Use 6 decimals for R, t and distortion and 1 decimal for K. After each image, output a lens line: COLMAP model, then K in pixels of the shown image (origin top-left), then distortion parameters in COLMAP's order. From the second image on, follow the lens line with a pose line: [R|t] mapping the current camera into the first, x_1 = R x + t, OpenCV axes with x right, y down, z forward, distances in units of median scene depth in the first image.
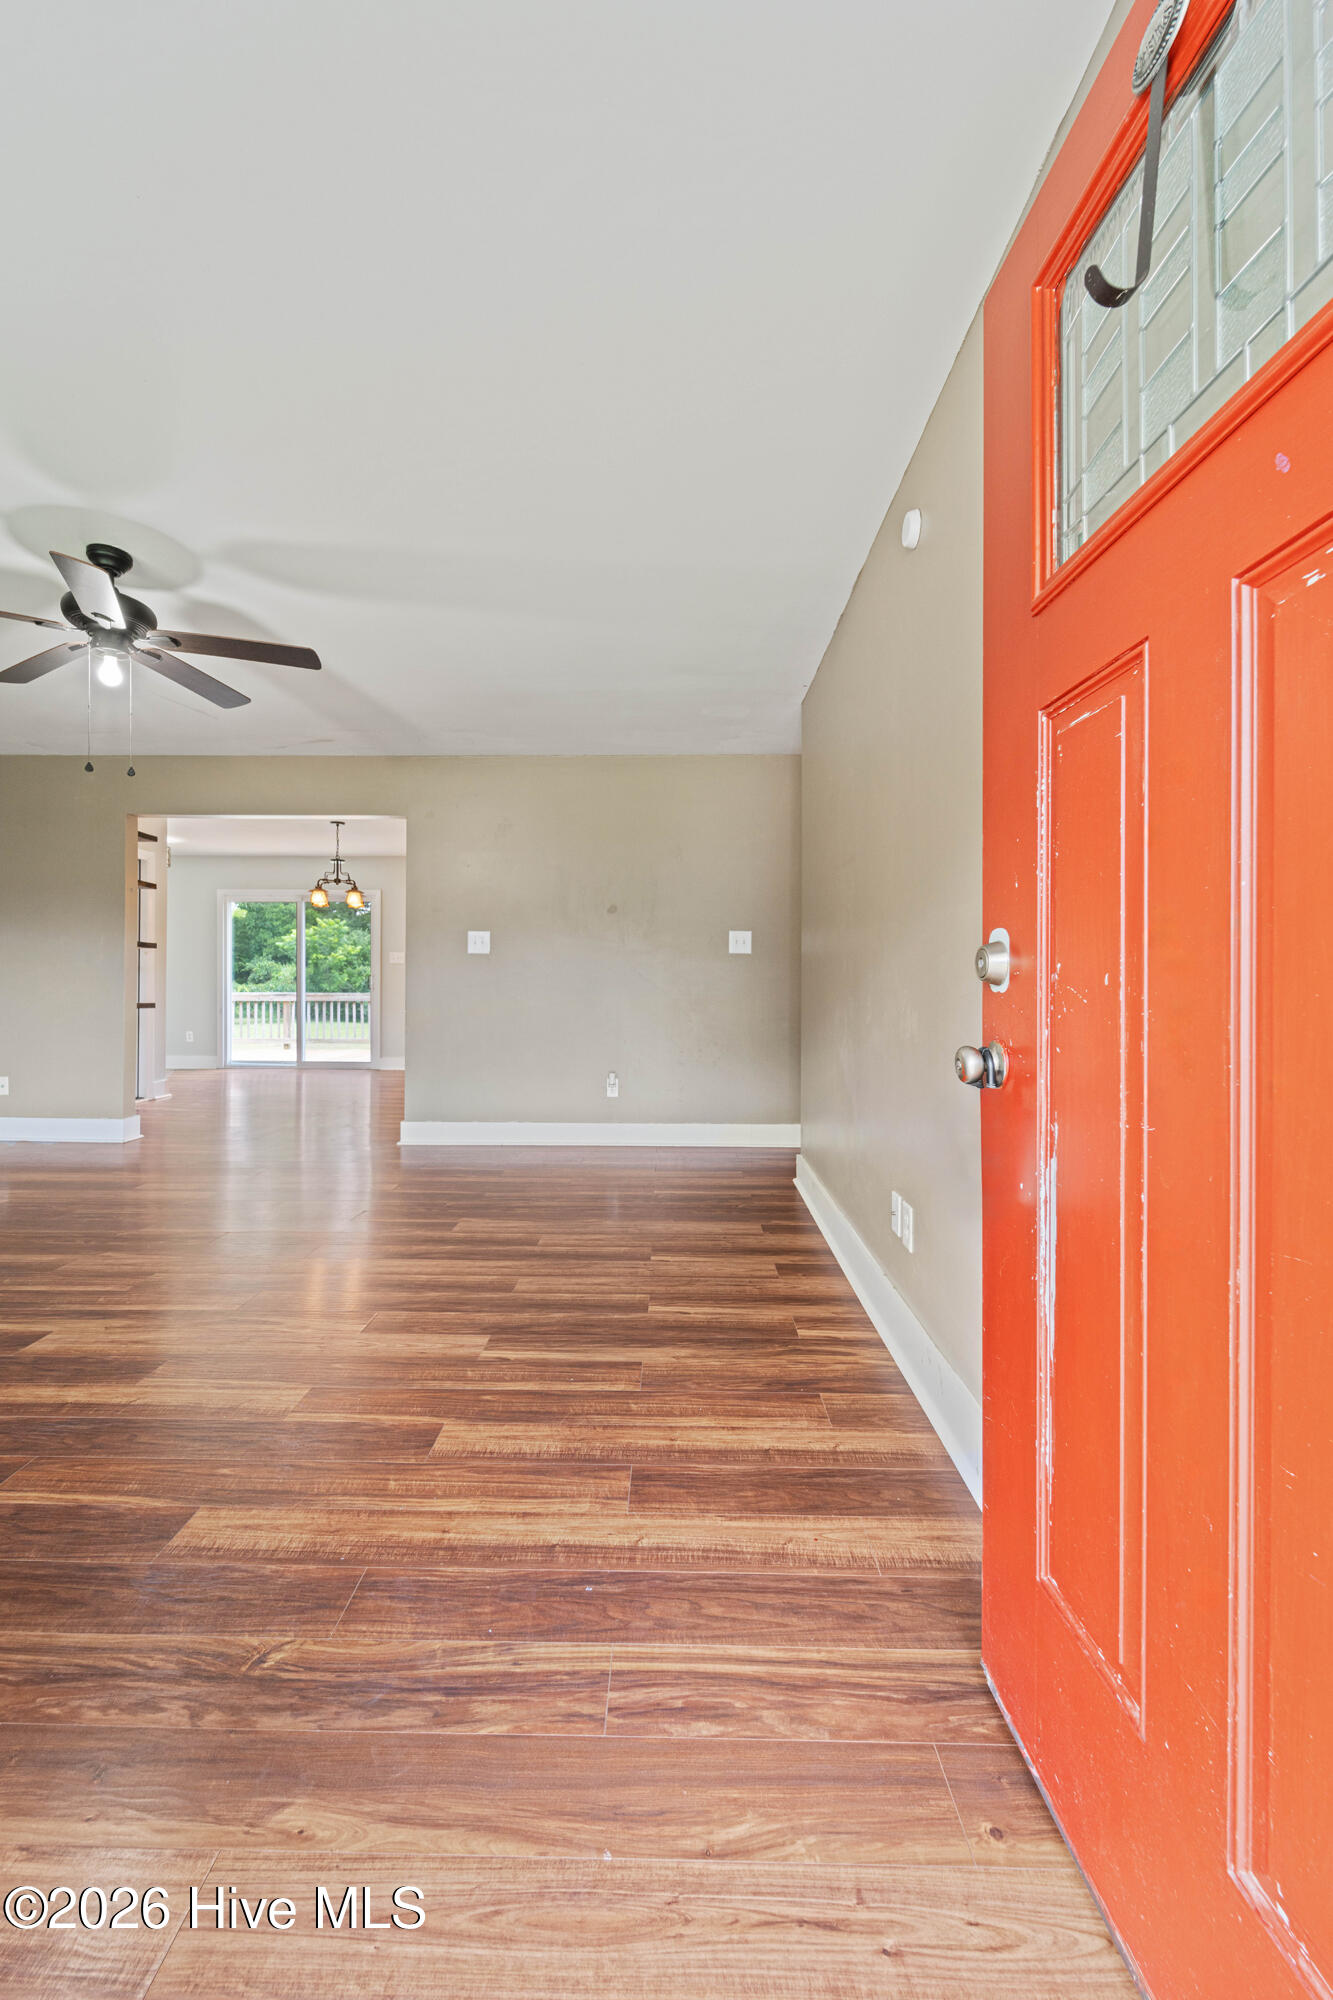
lens RADIAL K [[804.8, 0, 650.8], [0, 804.8, 982.9], [0, 0, 1]] dist [-0.001467, 0.000214]
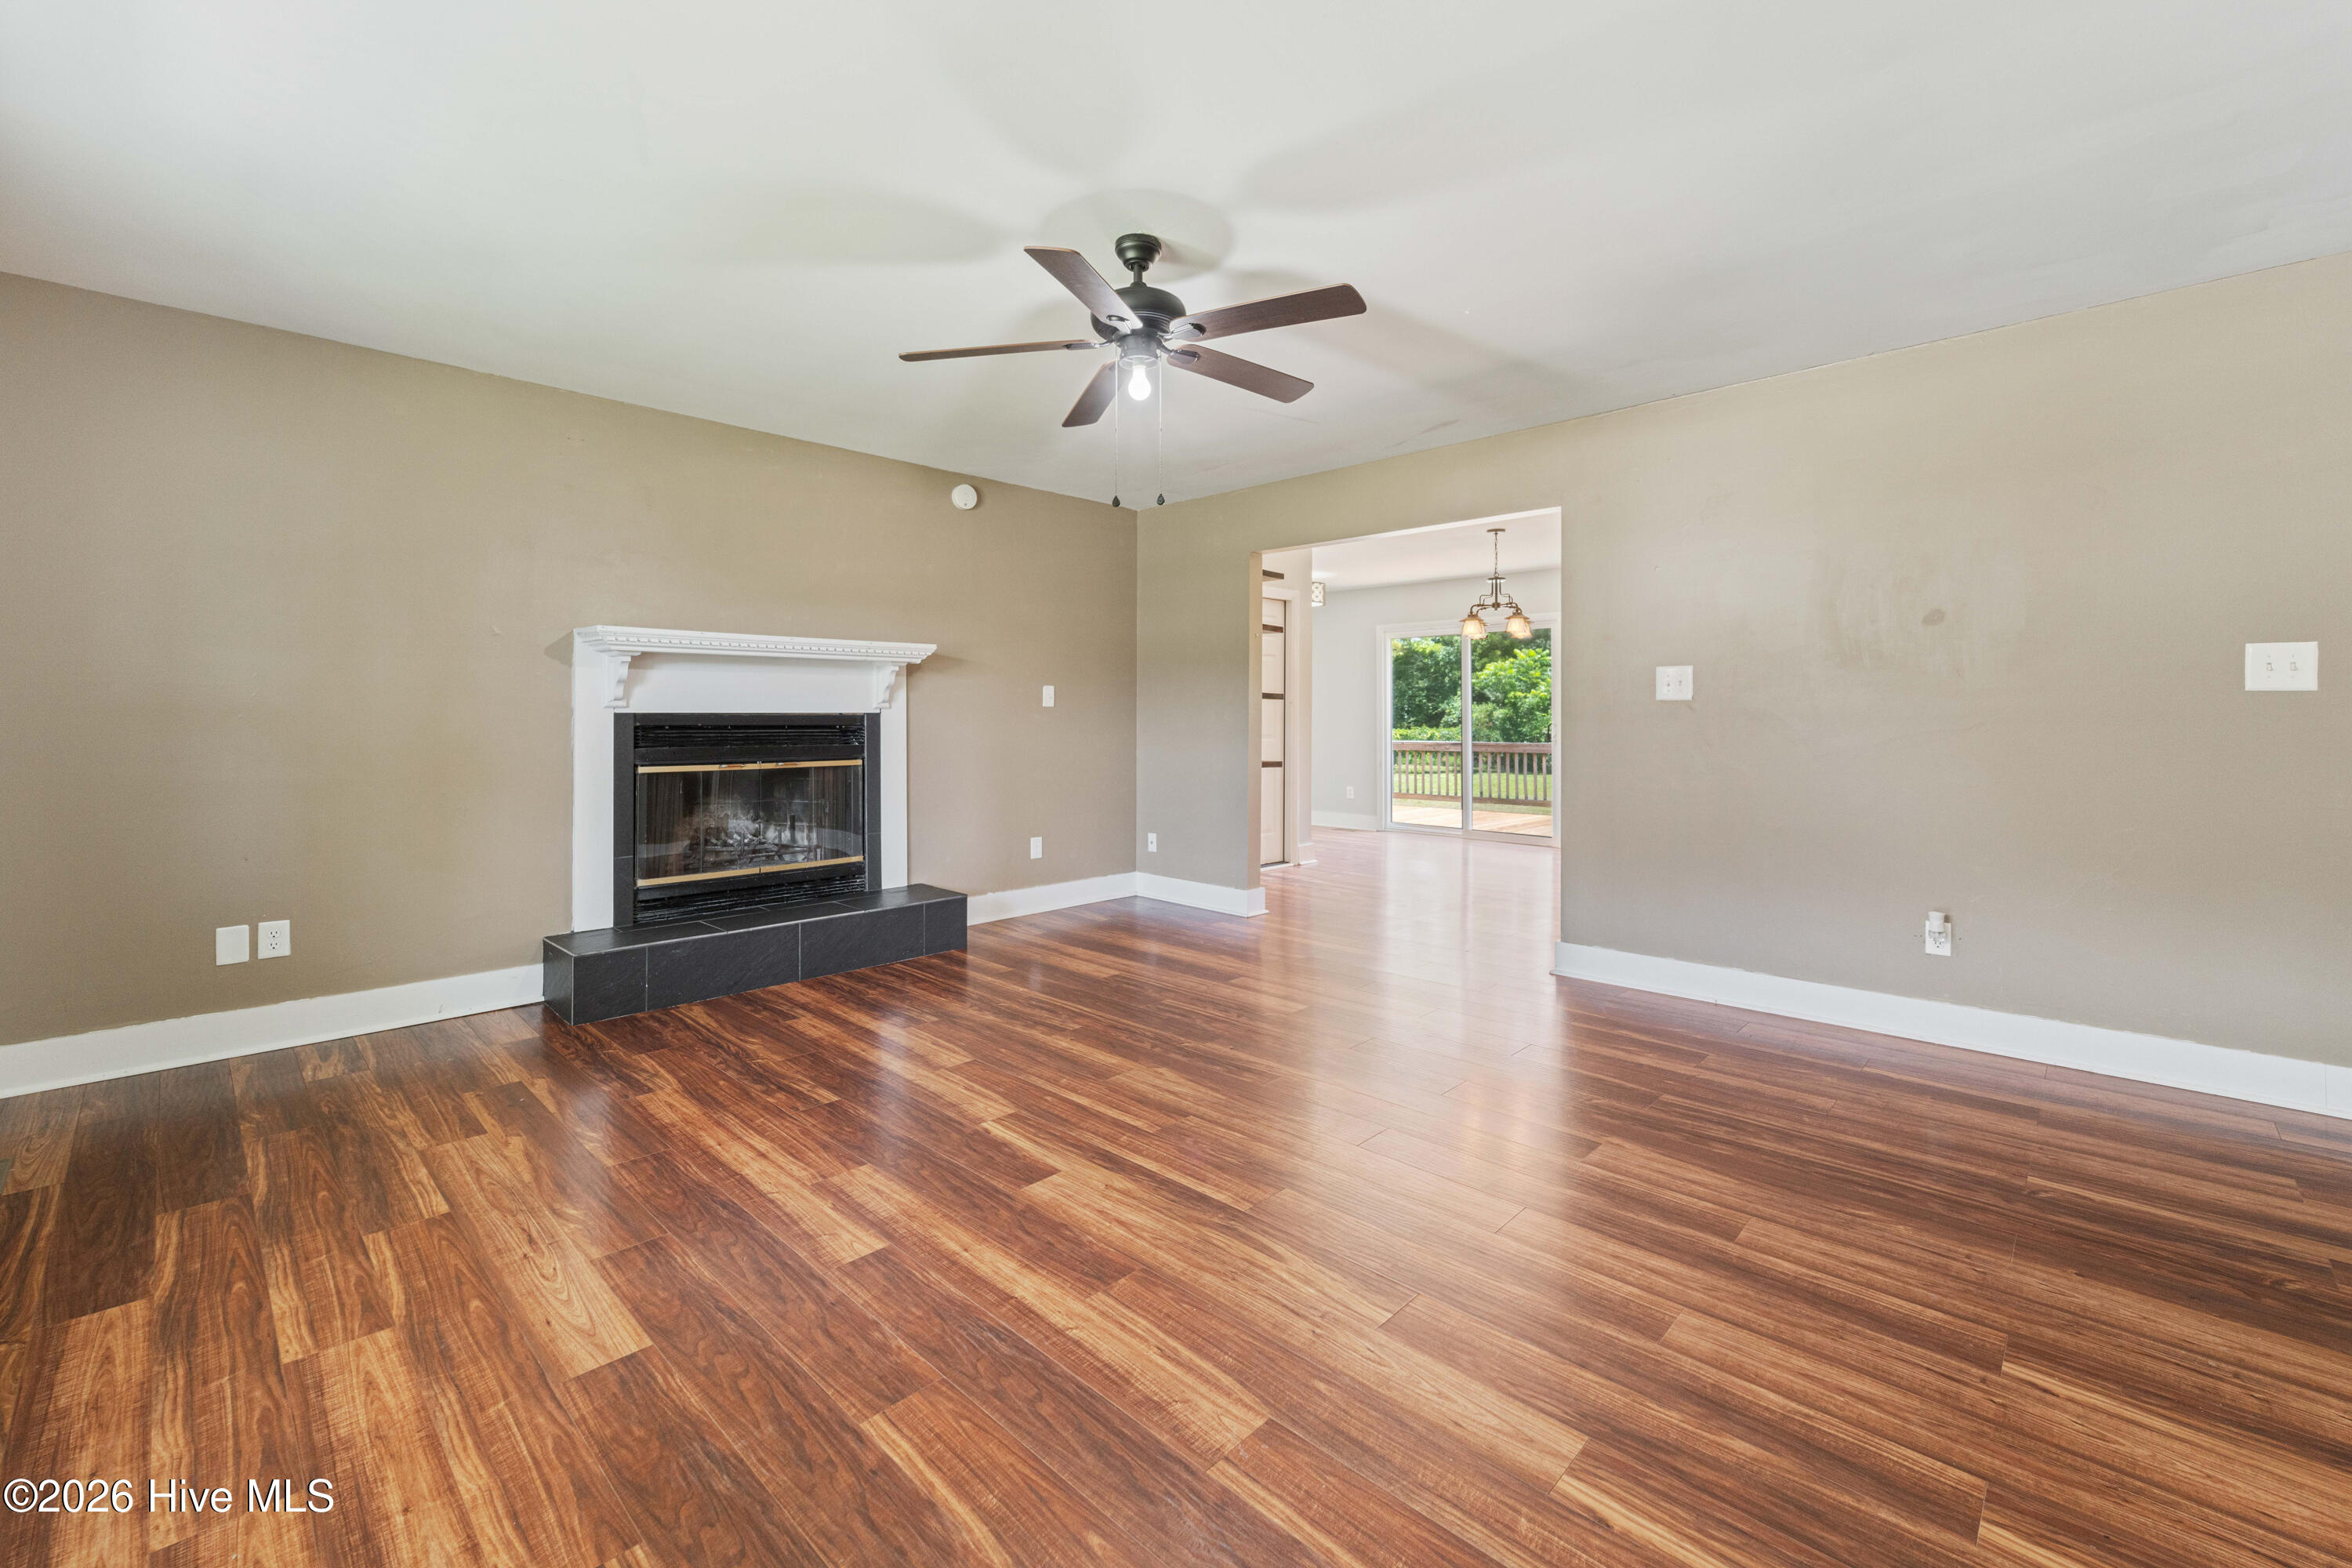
lens RADIAL K [[946.4, 0, 1195.6], [0, 946.4, 705.2], [0, 0, 1]] dist [-0.001467, 0.000214]
pose [[0.736091, -0.011208, -0.676789, 0.034759], [-0.000170, 0.999860, -0.016744, -0.035075], [0.676882, 0.012441, 0.735986, 0.311213]]
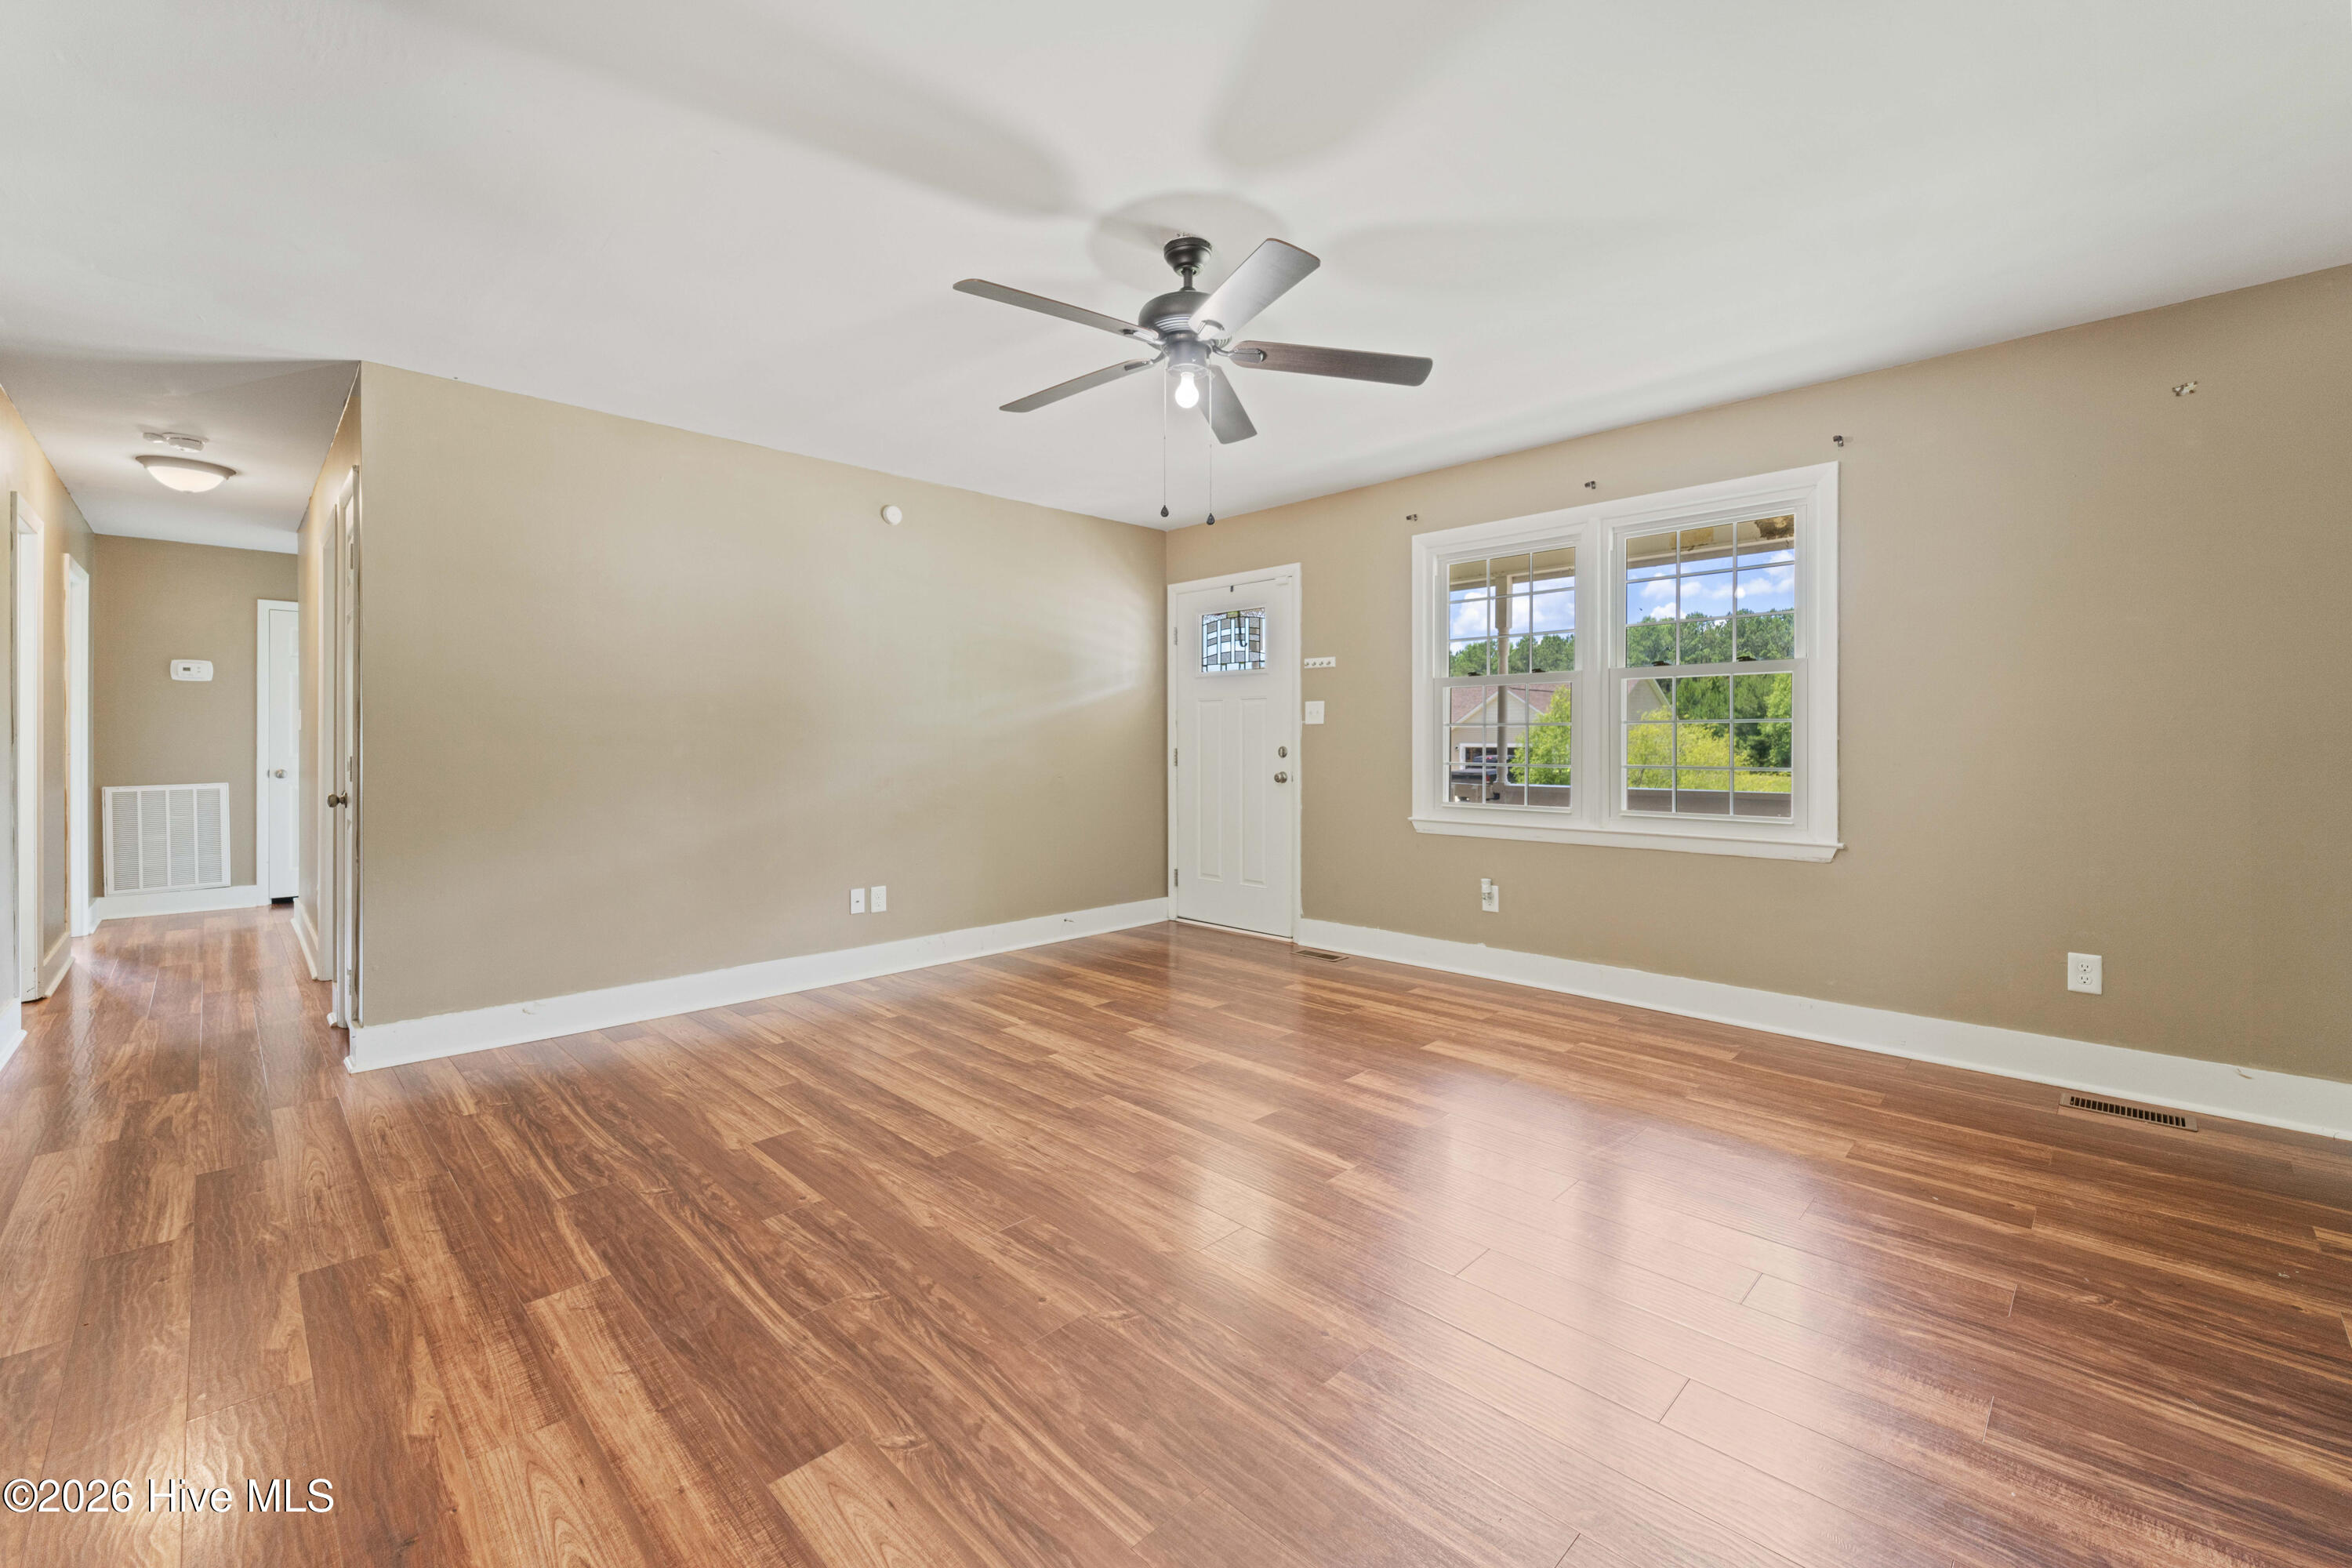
lens RADIAL K [[946.4, 0, 1184.4], [0, 946.4, 772.3], [0, 0, 1]] dist [-0.001467, 0.000214]
pose [[-0.714154, -0.022632, 0.699623, -1.316463], [0.003609, 0.999345, 0.036012, -0.040520], [-0.699979, 0.028243, -0.713604, 1.656352]]
